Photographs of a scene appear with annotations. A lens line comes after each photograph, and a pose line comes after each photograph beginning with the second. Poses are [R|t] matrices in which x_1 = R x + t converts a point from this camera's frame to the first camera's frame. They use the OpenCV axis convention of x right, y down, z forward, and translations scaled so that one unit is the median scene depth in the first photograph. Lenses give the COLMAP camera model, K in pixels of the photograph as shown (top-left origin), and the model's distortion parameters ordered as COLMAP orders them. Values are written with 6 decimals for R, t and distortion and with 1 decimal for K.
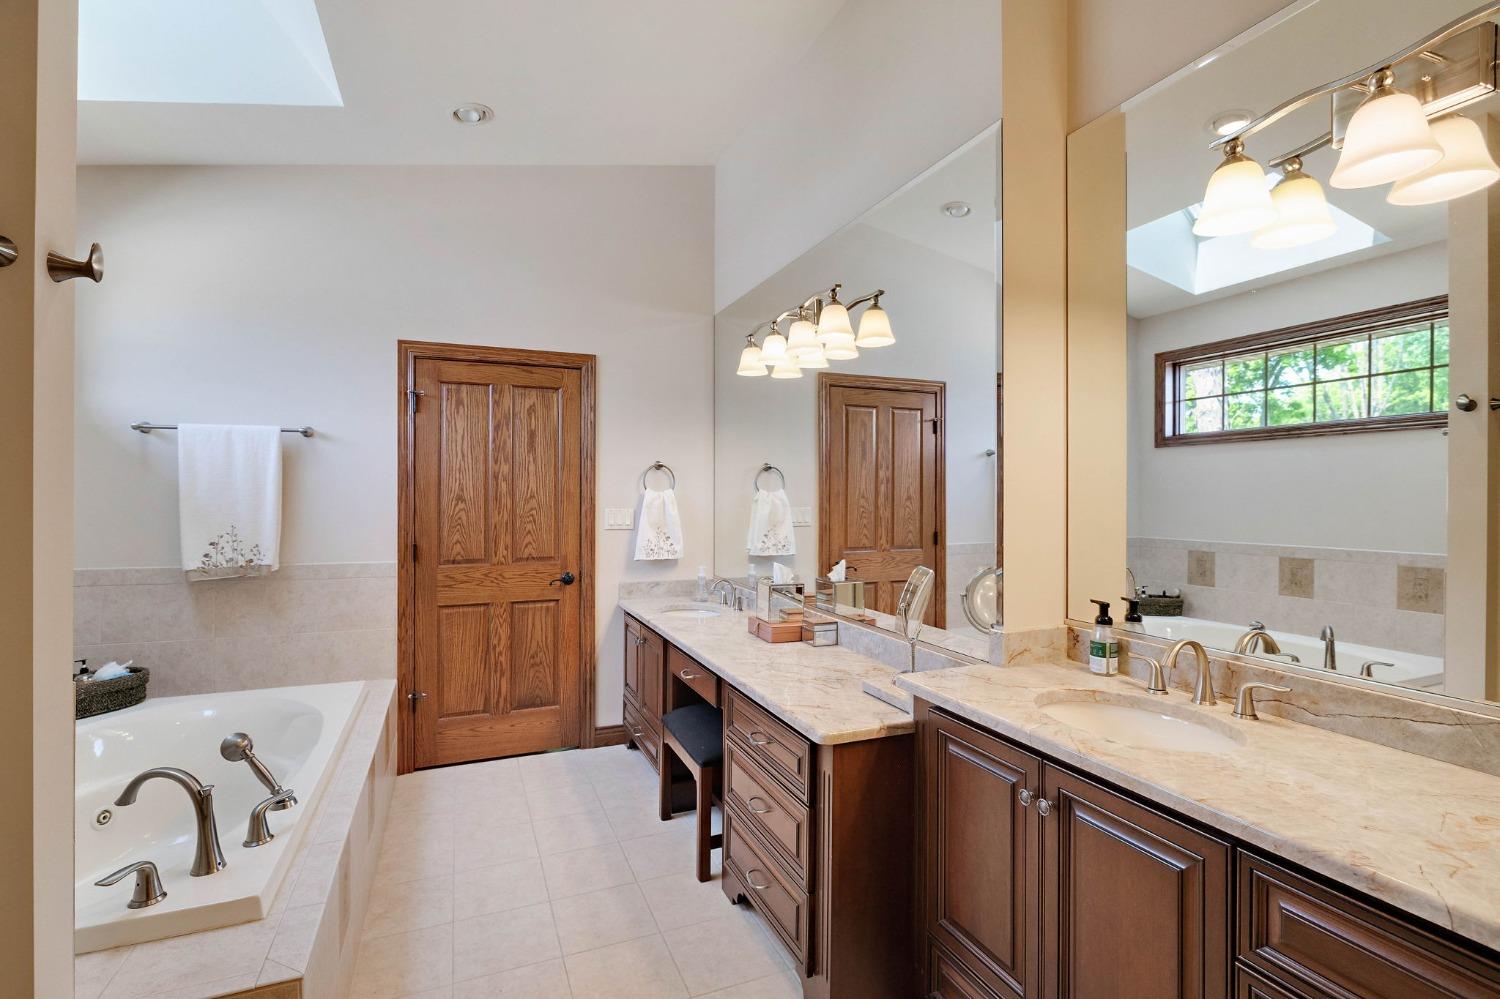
lens RADIAL K [[676.1, 0, 747.8], [0, 676.1, 496.2], [0, 0, 1]] dist [-0.001939, 0.000111]
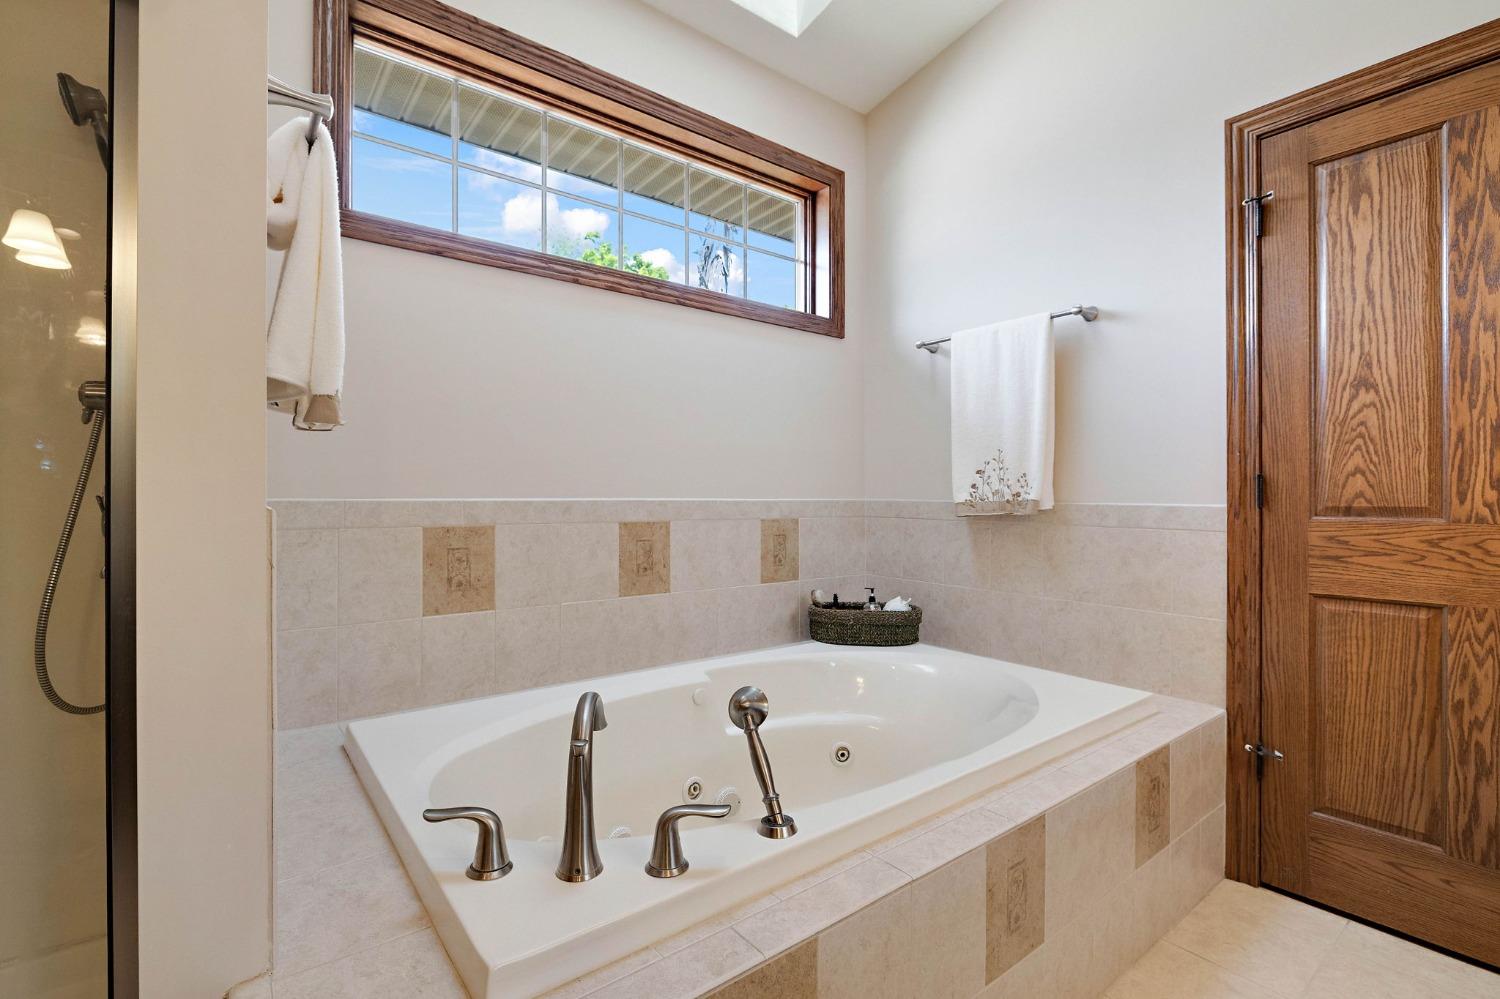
lens RADIAL K [[676.1, 0, 745.5], [0, 676.1, 498.5], [0, 0, 1]] dist [-0.001939, 0.000111]
pose [[0.257093, -0.003770, -0.966379, -0.067234], [0.000916, 0.999993, -0.003657, 0.091914], [0.966386, 0.000055, 0.257095, 0.451573]]
